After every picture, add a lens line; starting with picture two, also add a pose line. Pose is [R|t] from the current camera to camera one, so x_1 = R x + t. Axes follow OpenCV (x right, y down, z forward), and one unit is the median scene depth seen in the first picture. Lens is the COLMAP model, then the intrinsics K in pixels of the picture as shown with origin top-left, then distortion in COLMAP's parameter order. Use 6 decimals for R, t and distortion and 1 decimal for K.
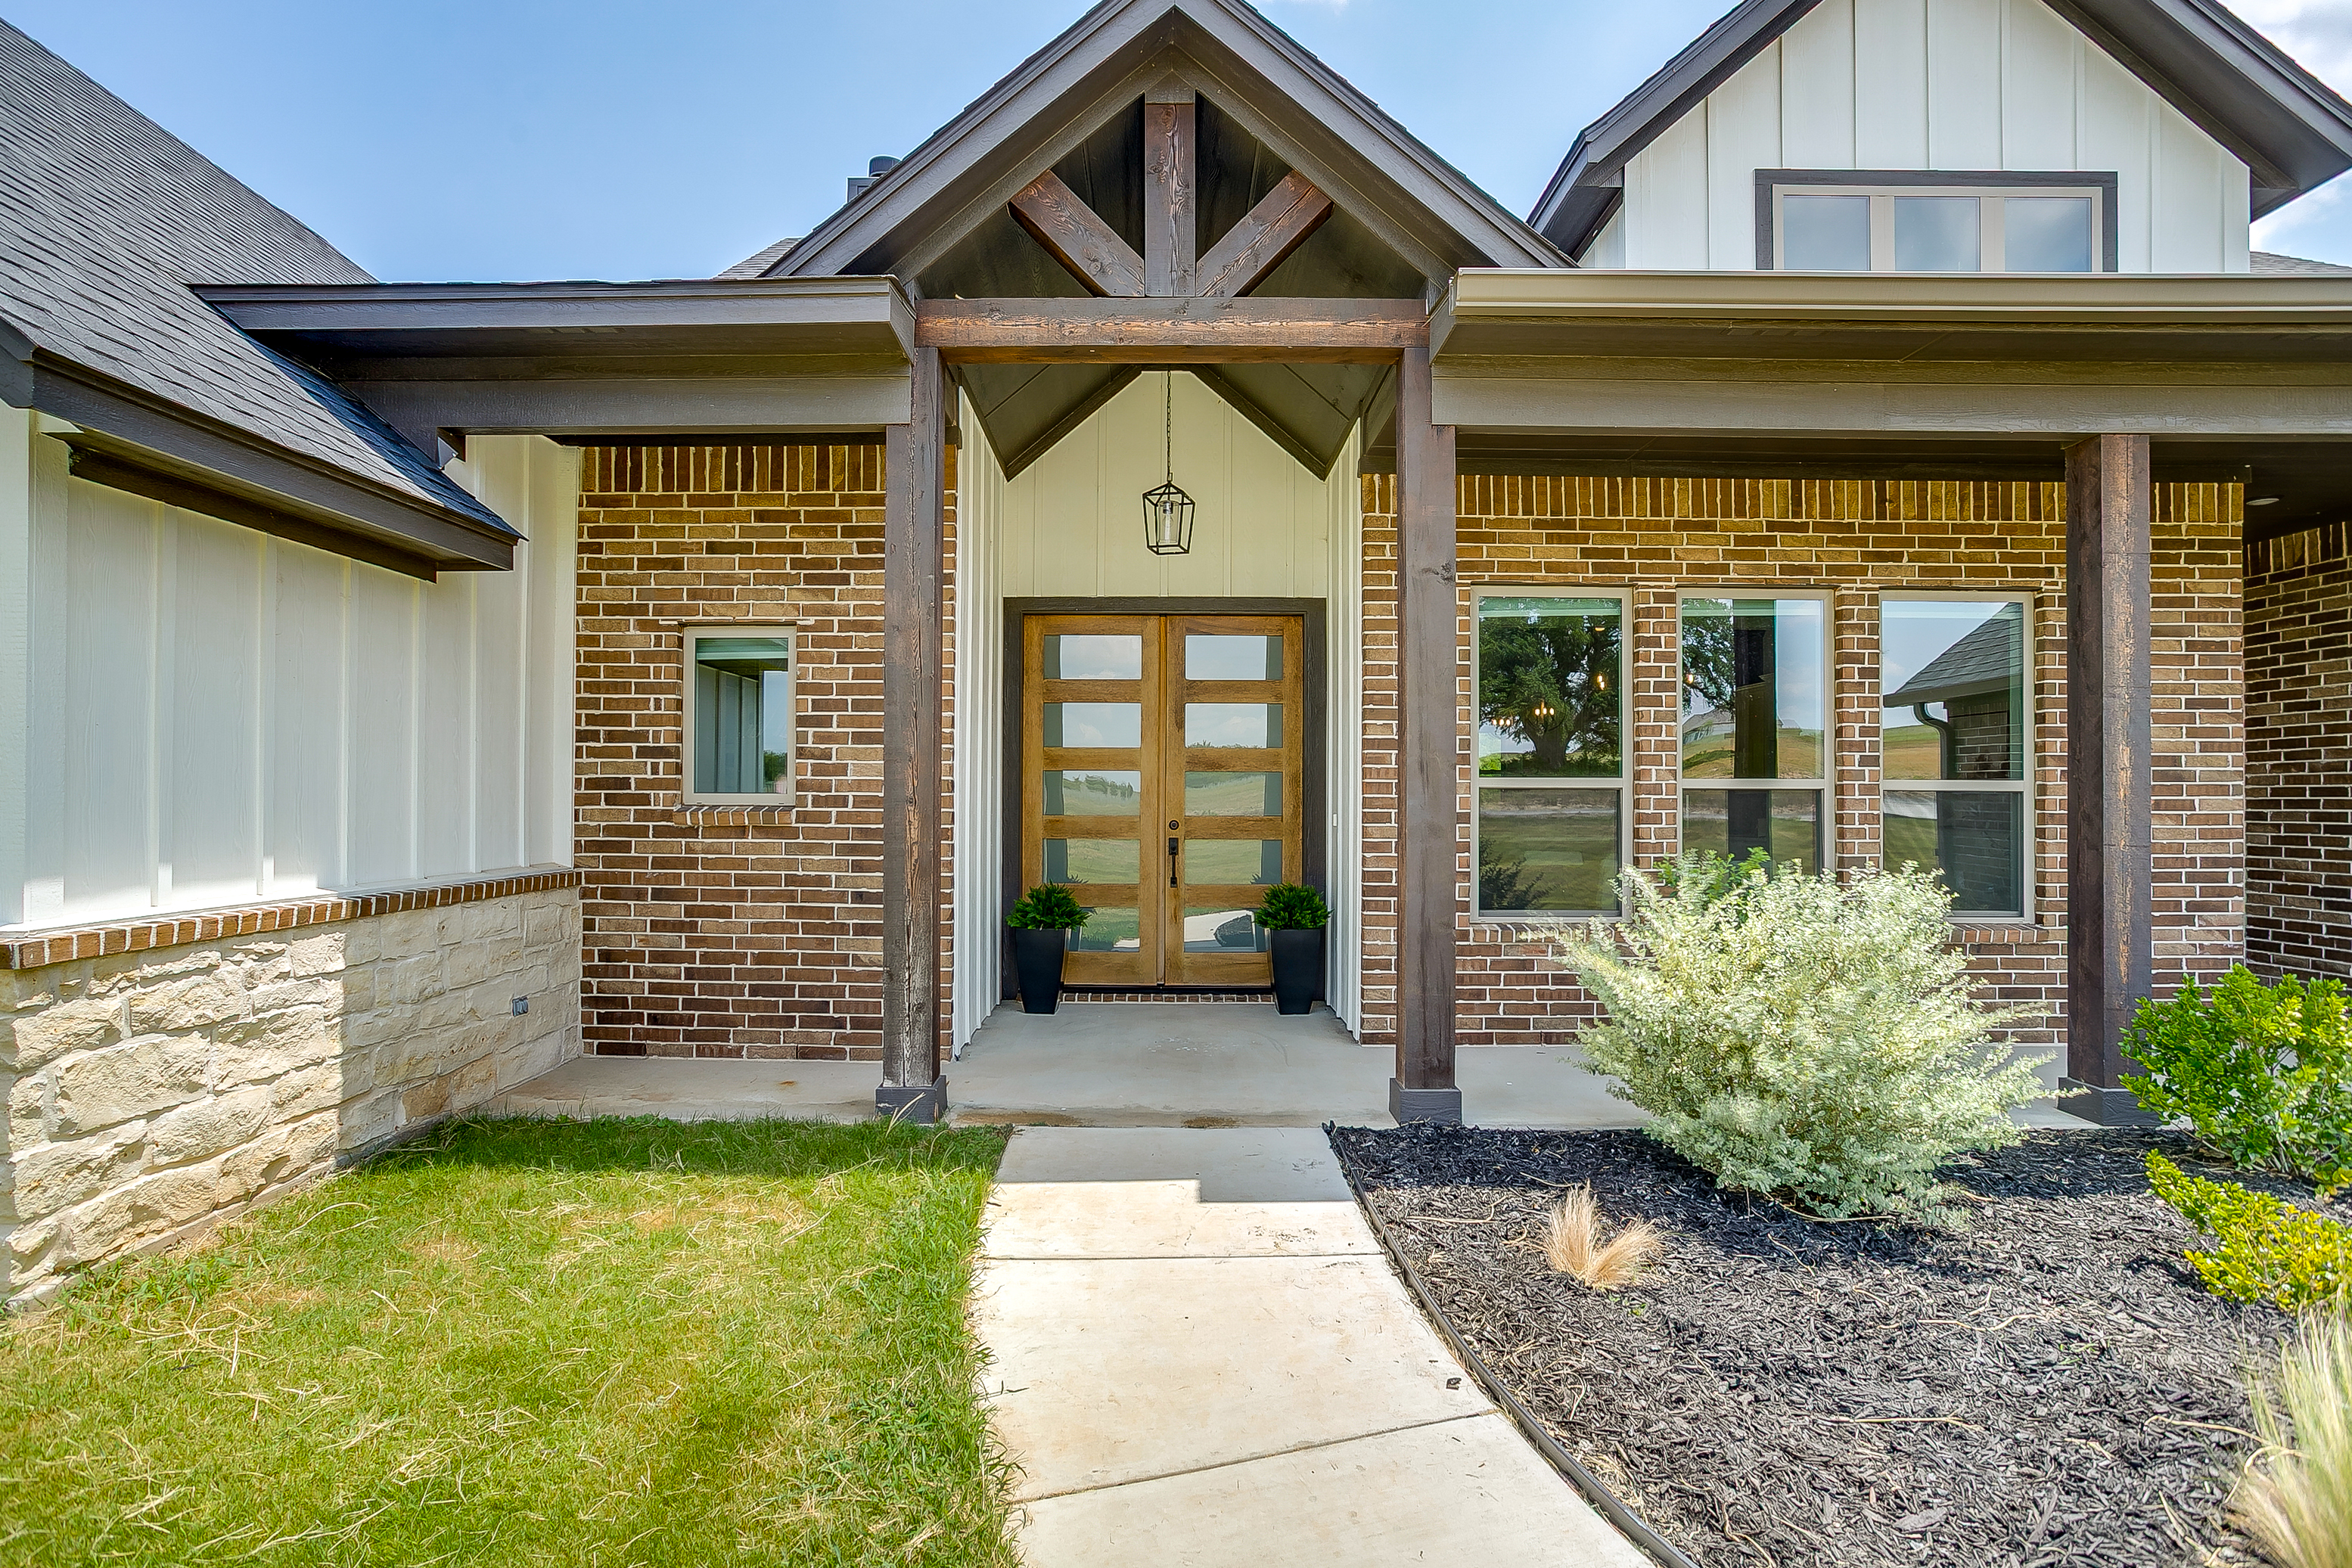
lens RADIAL K [[1223.5, 0, 1176.0], [0, 1223.5, 784.0], [0, 0, 1]] dist [0.000802, 0.000381]
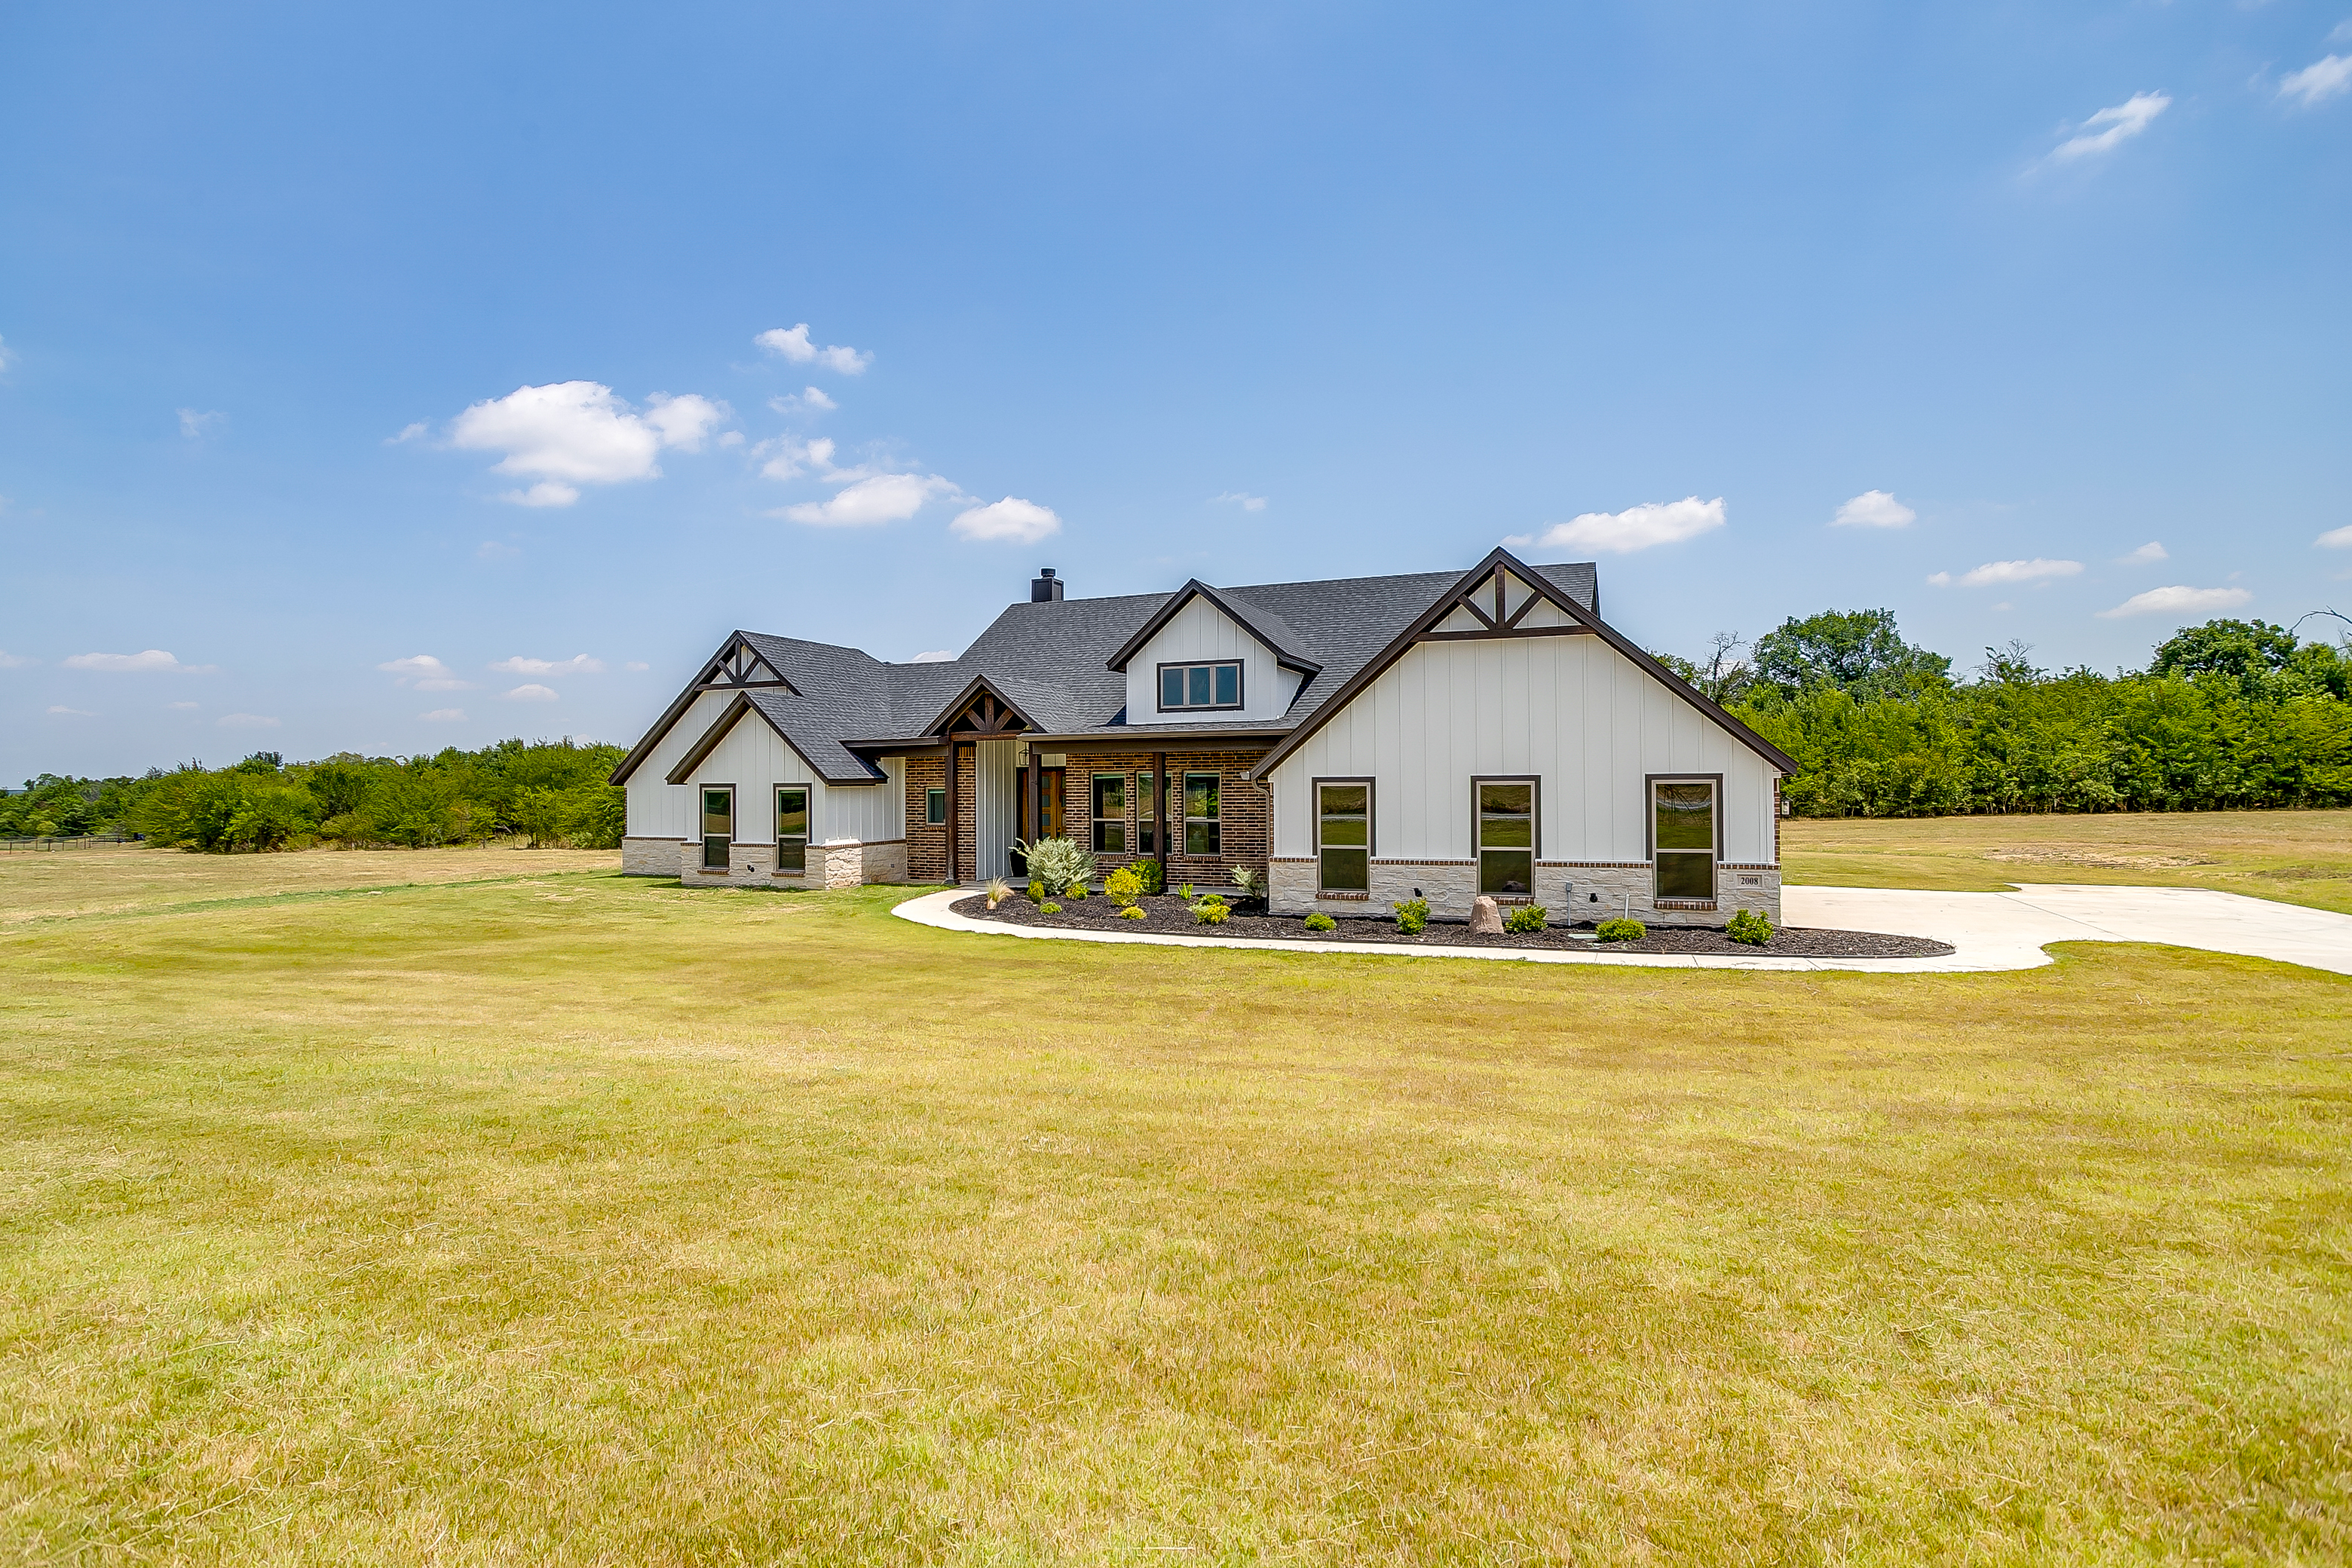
lens RADIAL K [[1223.6, 0, 1176.0], [0, 1223.6, 784.0], [0, 0, 1]] dist [0.000802, 0.000381]
pose [[0.917685, -0.016844, -0.396952, 2.814093], [0.021925, 0.999725, 0.008265, -0.192742], [0.396704, -0.016288, 0.917802, -3.510919]]
